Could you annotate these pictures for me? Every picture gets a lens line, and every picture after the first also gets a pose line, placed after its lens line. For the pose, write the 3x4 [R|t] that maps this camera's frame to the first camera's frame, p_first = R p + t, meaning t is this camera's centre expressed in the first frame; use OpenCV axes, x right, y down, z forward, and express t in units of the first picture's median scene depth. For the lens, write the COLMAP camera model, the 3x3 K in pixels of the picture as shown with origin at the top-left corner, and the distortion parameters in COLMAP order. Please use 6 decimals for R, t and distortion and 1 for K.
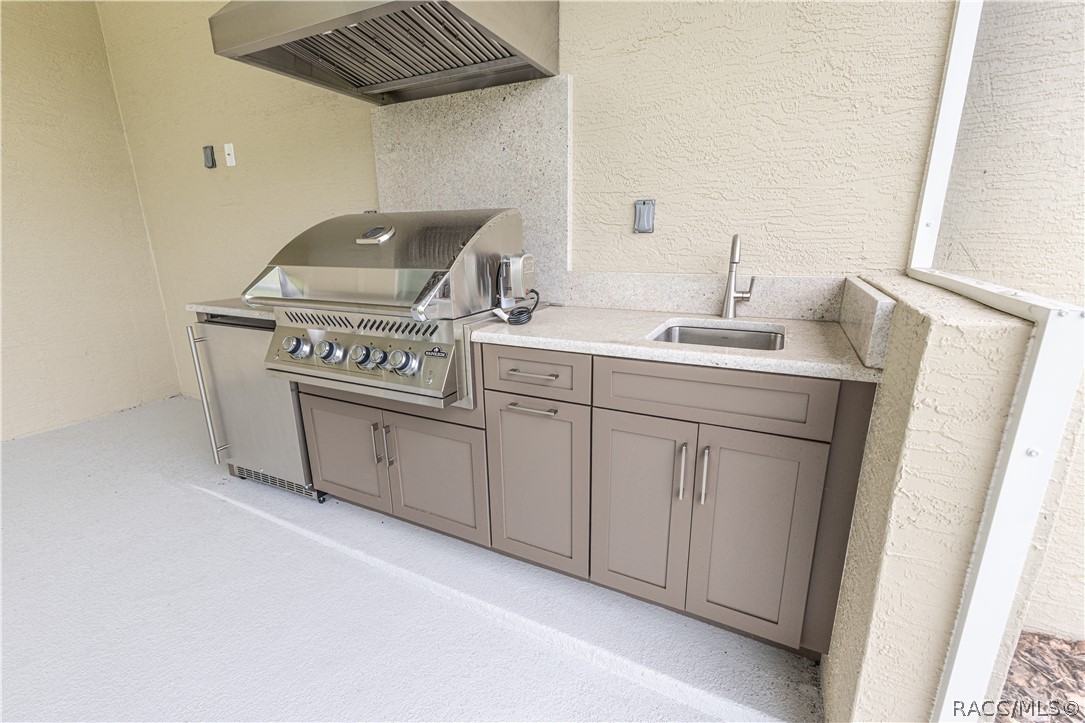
lens RADIAL K [[466.7, 0, 542.5], [0, 466.7, 361.5], [0, 0, 1]] dist [0.007270, -0.000115]
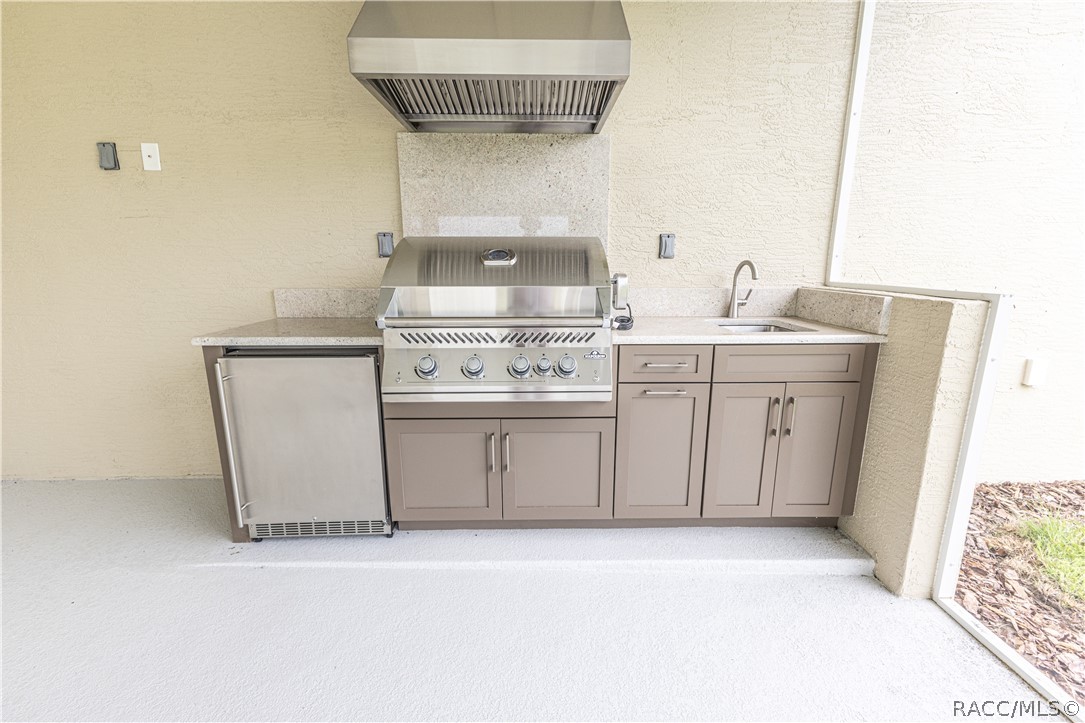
lens RADIAL K [[466.9, 0, 542.5], [0, 466.9, 361.5], [0, 0, 1]] dist [0.003355, 0.000646]
pose [[0.886850, -0.087927, 0.453614, -0.788090], [0.110275, 0.993635, -0.022993, 0.008527], [-0.448705, 0.070414, 0.890902, -0.004140]]
